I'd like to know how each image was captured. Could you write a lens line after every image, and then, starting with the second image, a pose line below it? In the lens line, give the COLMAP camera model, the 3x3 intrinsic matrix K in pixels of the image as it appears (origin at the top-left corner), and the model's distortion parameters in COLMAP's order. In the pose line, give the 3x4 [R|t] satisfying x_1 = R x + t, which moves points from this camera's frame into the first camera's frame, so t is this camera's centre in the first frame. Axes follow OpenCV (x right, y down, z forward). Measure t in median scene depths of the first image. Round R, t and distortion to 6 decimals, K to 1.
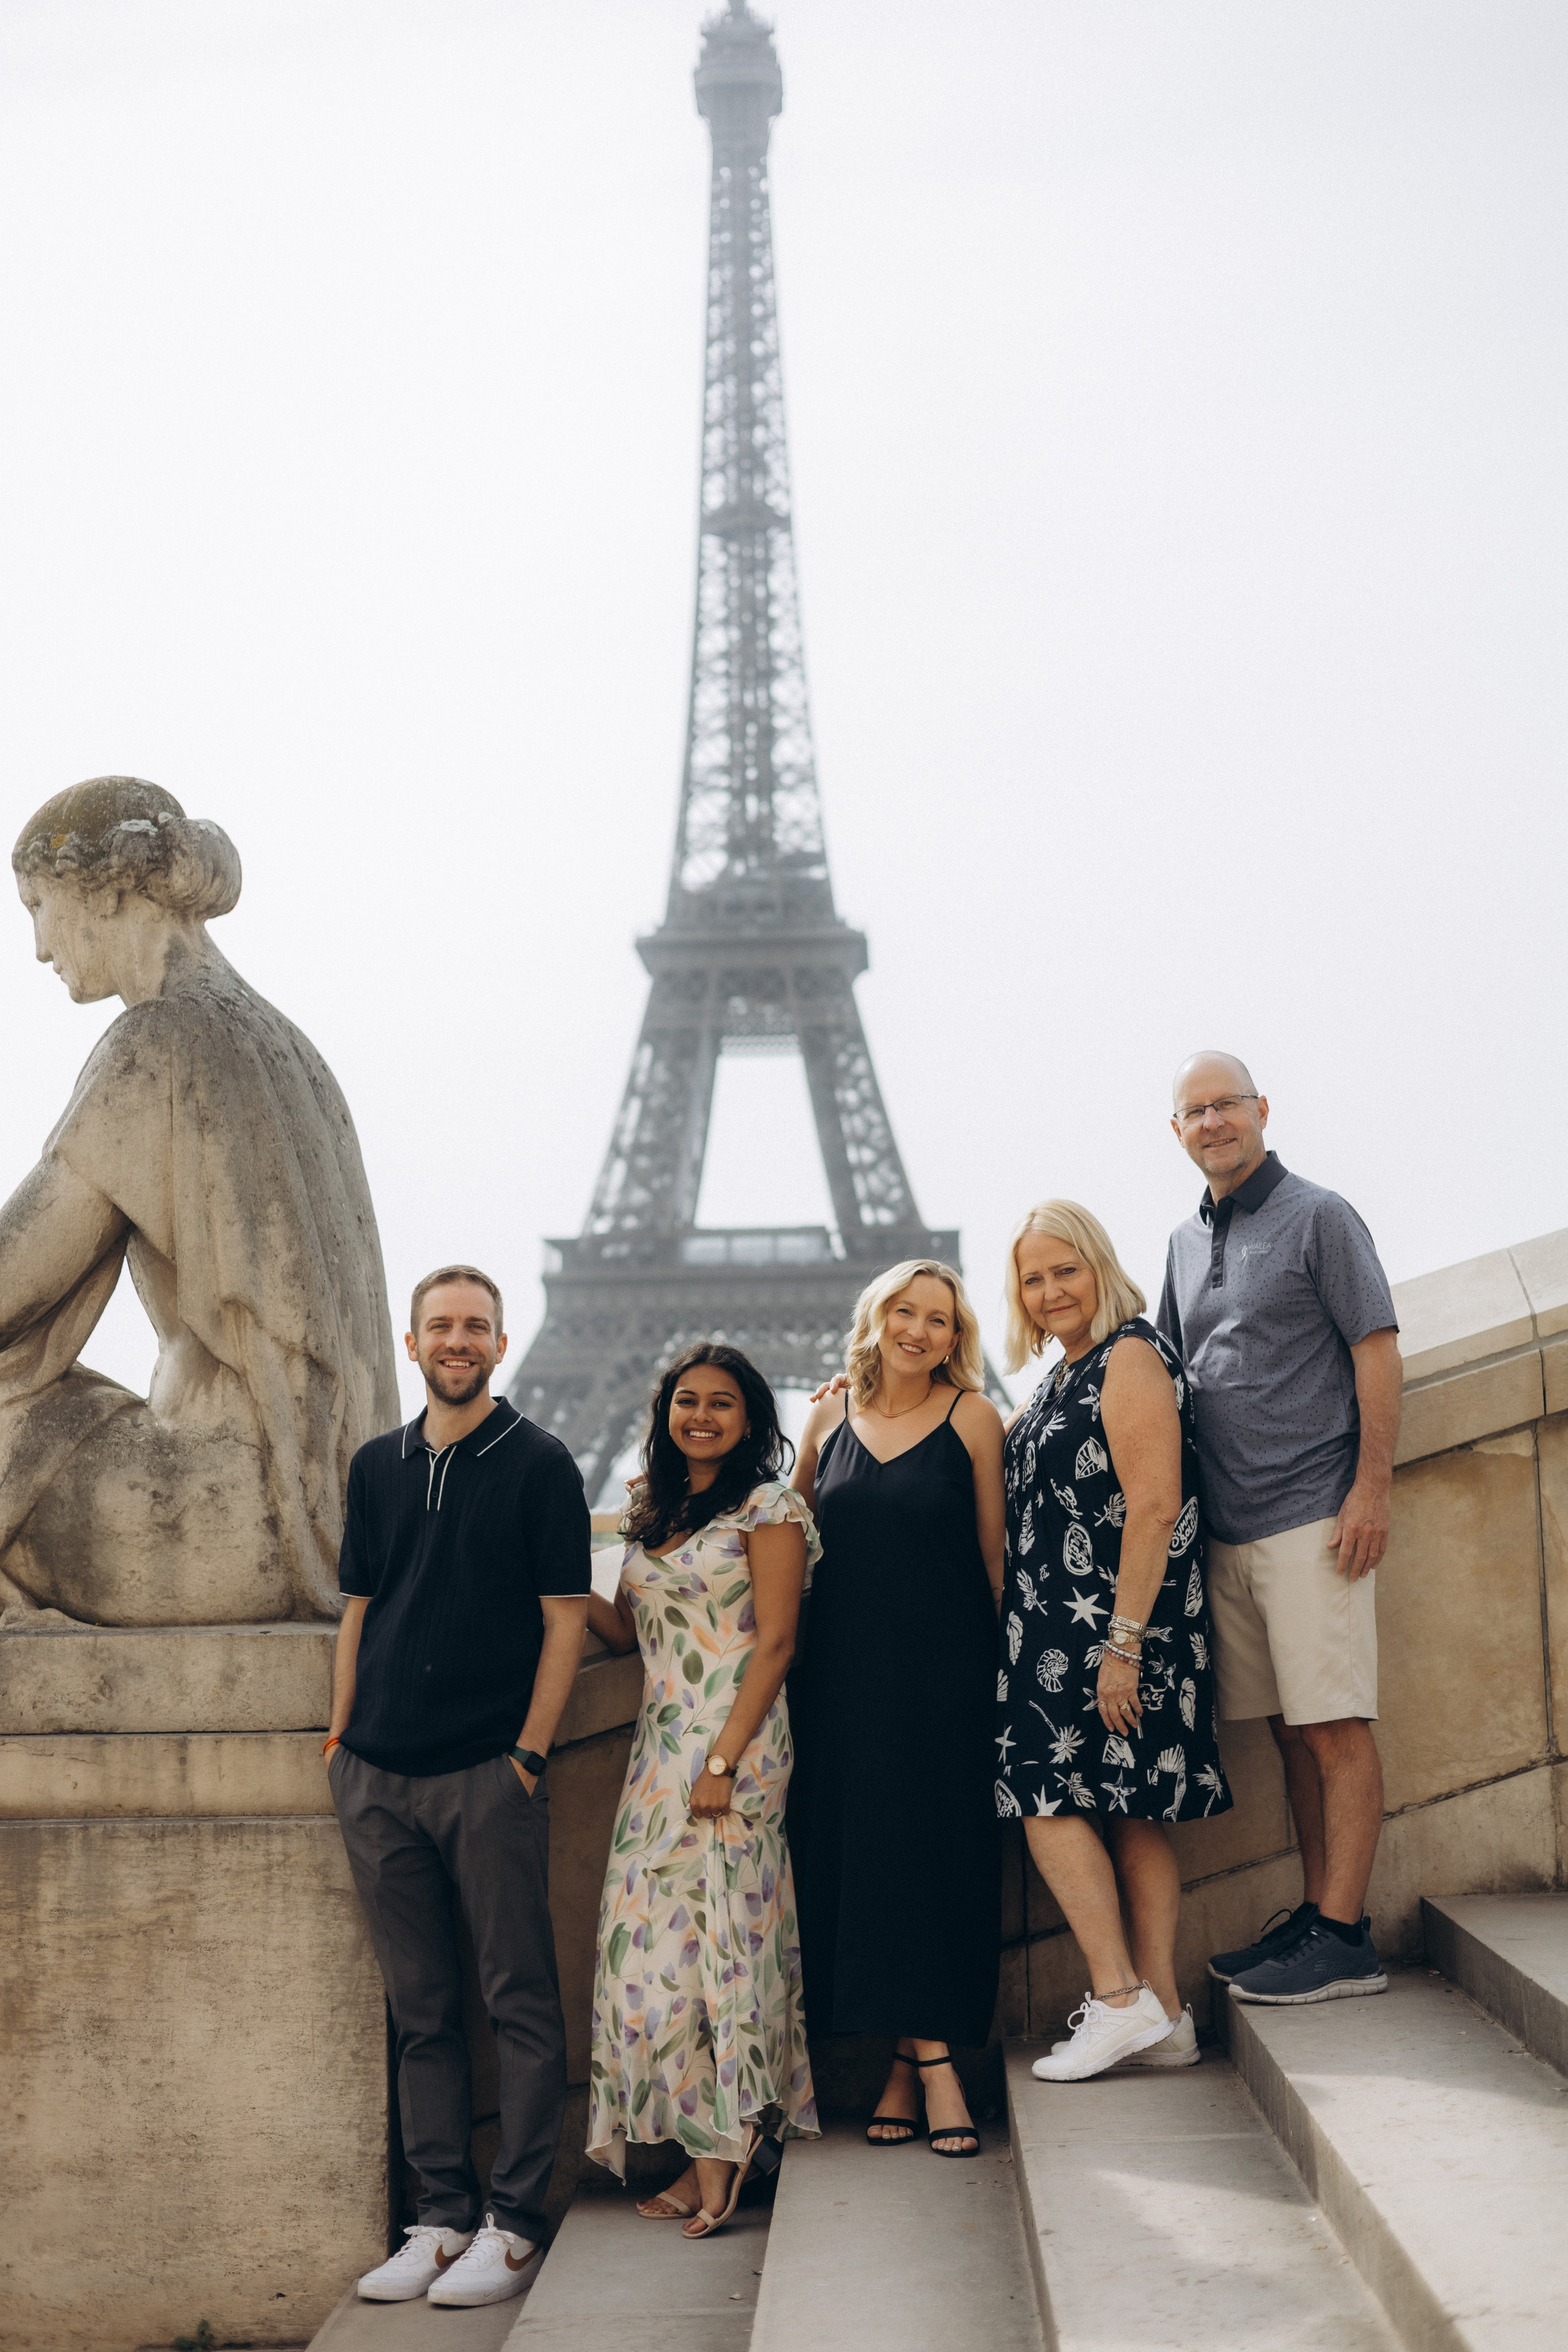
lens RADIAL K [[3245.0, 0, 784.0], [0, 3245.0, 1176.0], [0, 0, 1]] dist [0.005634, 0.057134]
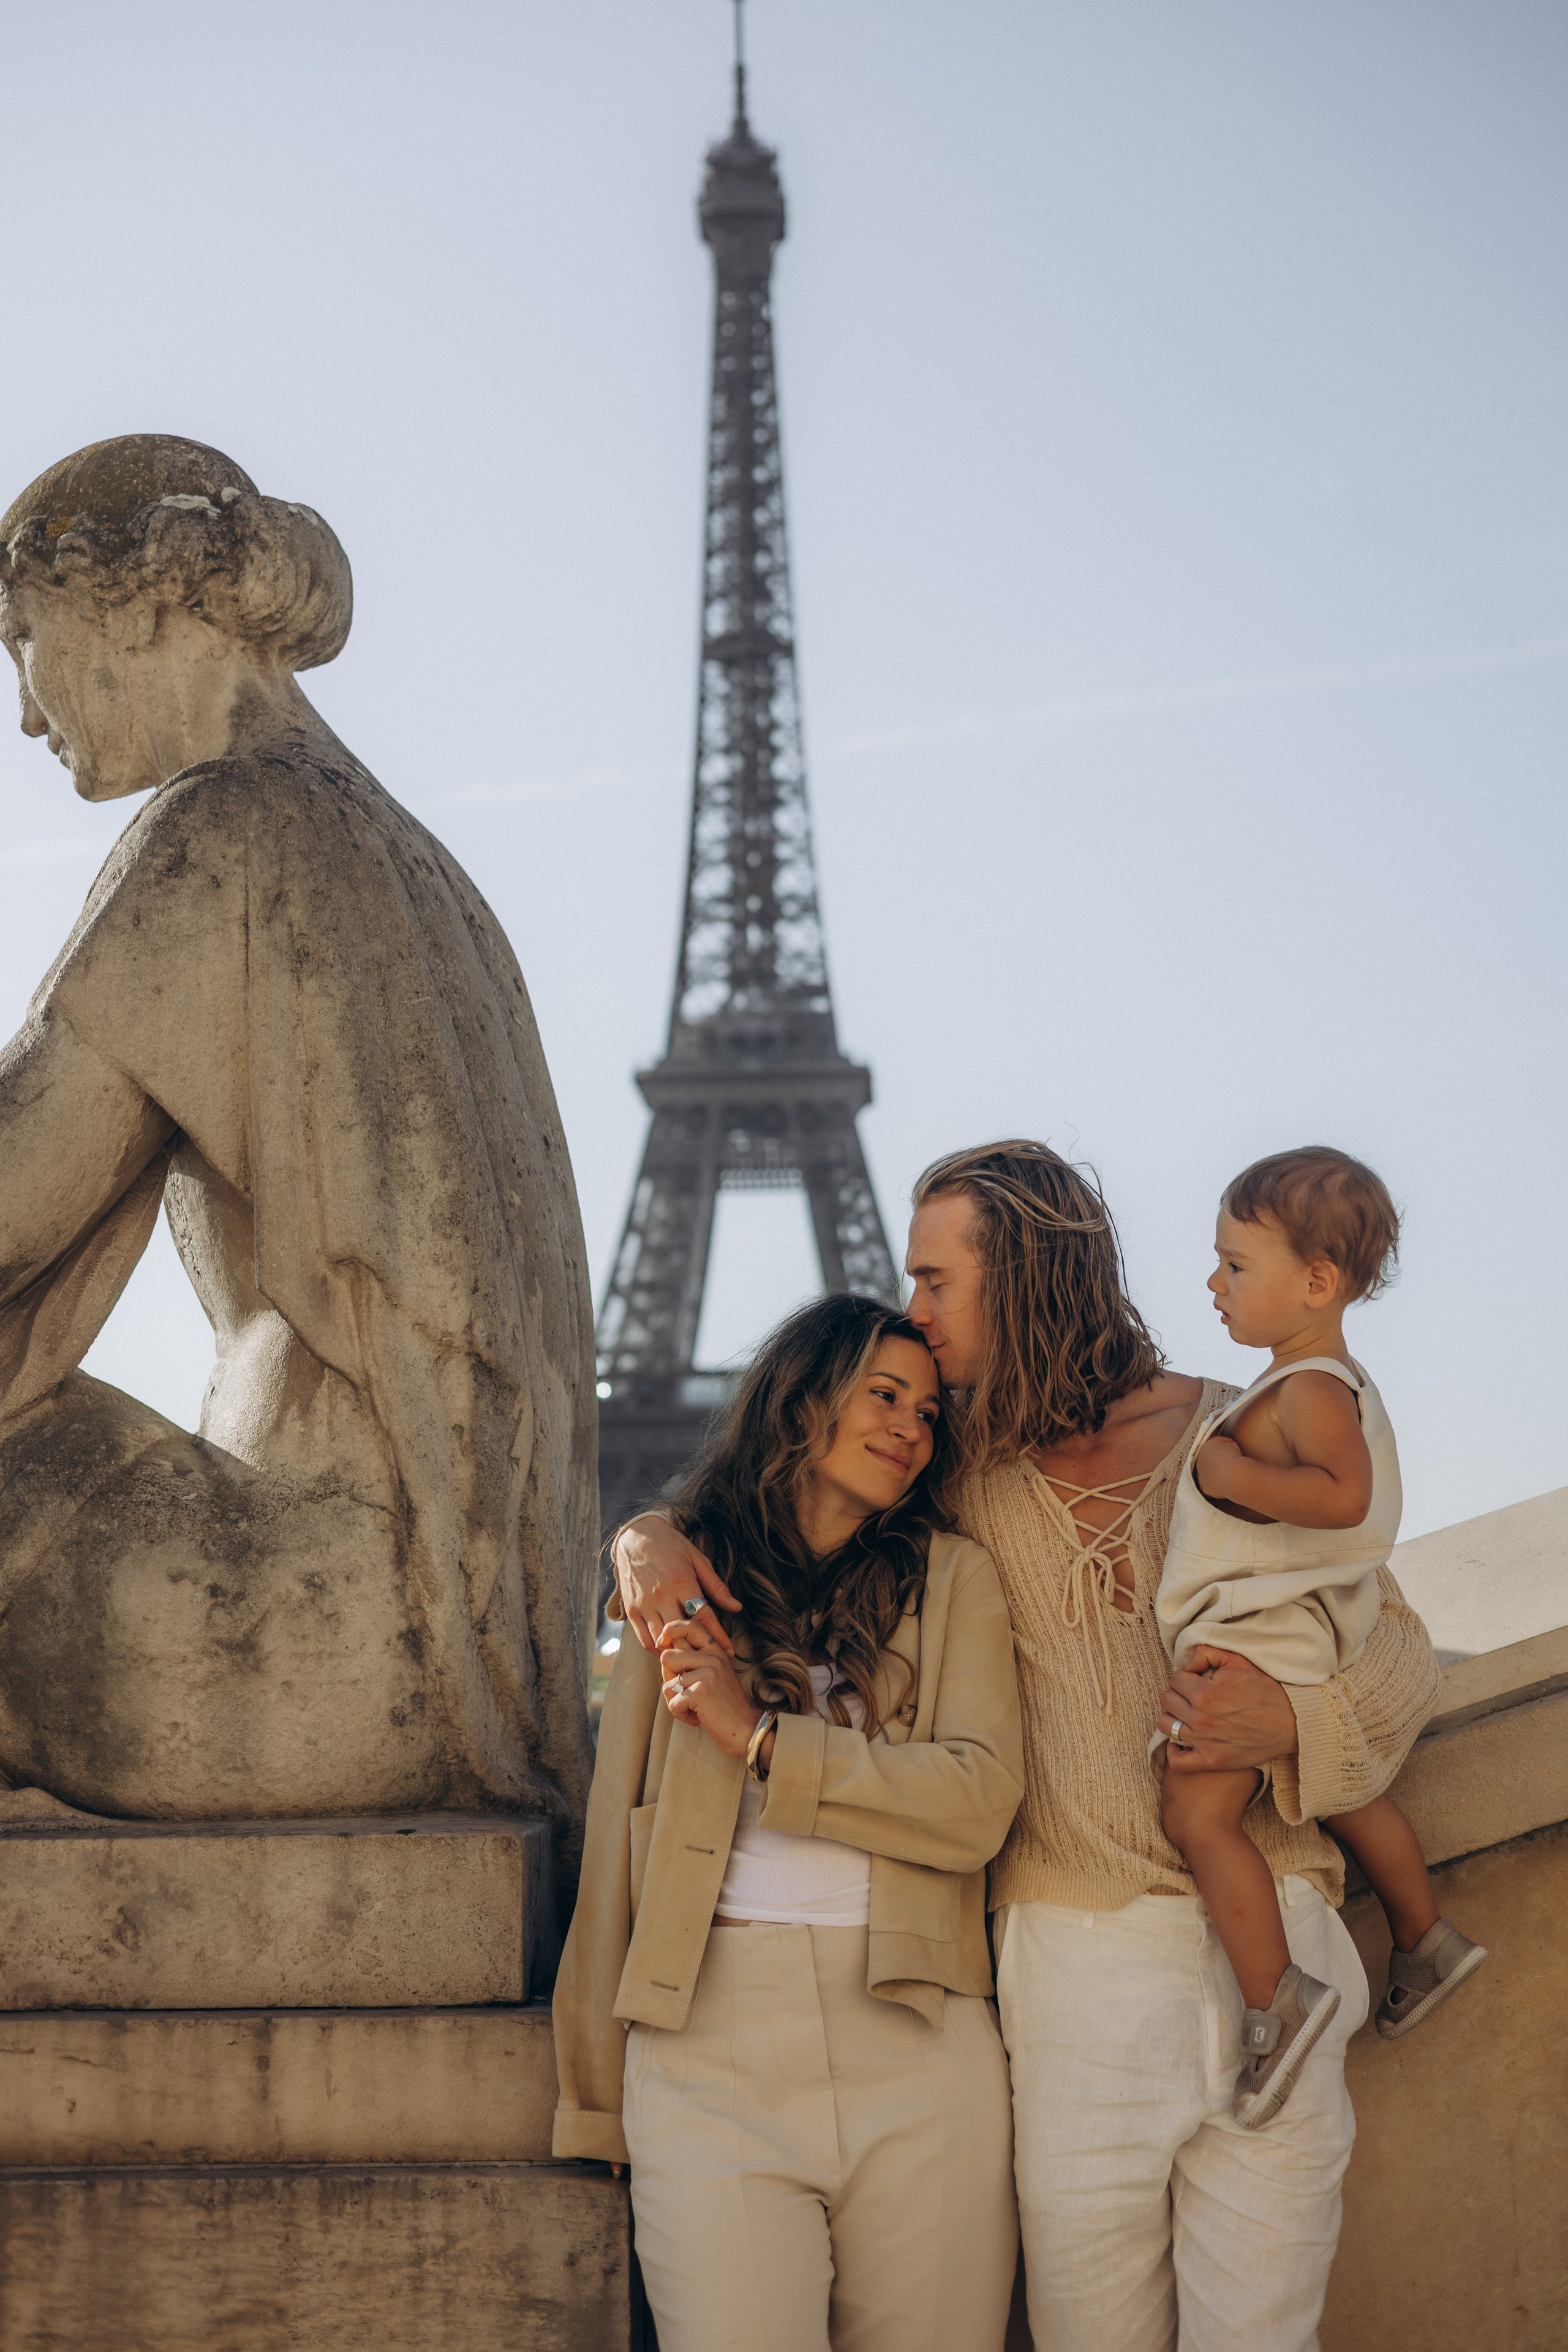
lens RADIAL K [[3306.9, 0, 784.0], [0, 3306.9, 1176.0], [0, 0, 1]] dist [0.000677, 0.040736]
pose [[0.999997, 0.002451, 0.000795, -0.086886], [-0.002415, 0.999083, -0.042742, 0.046076], [-0.000899, 0.042740, 0.999086, 0.381243]]
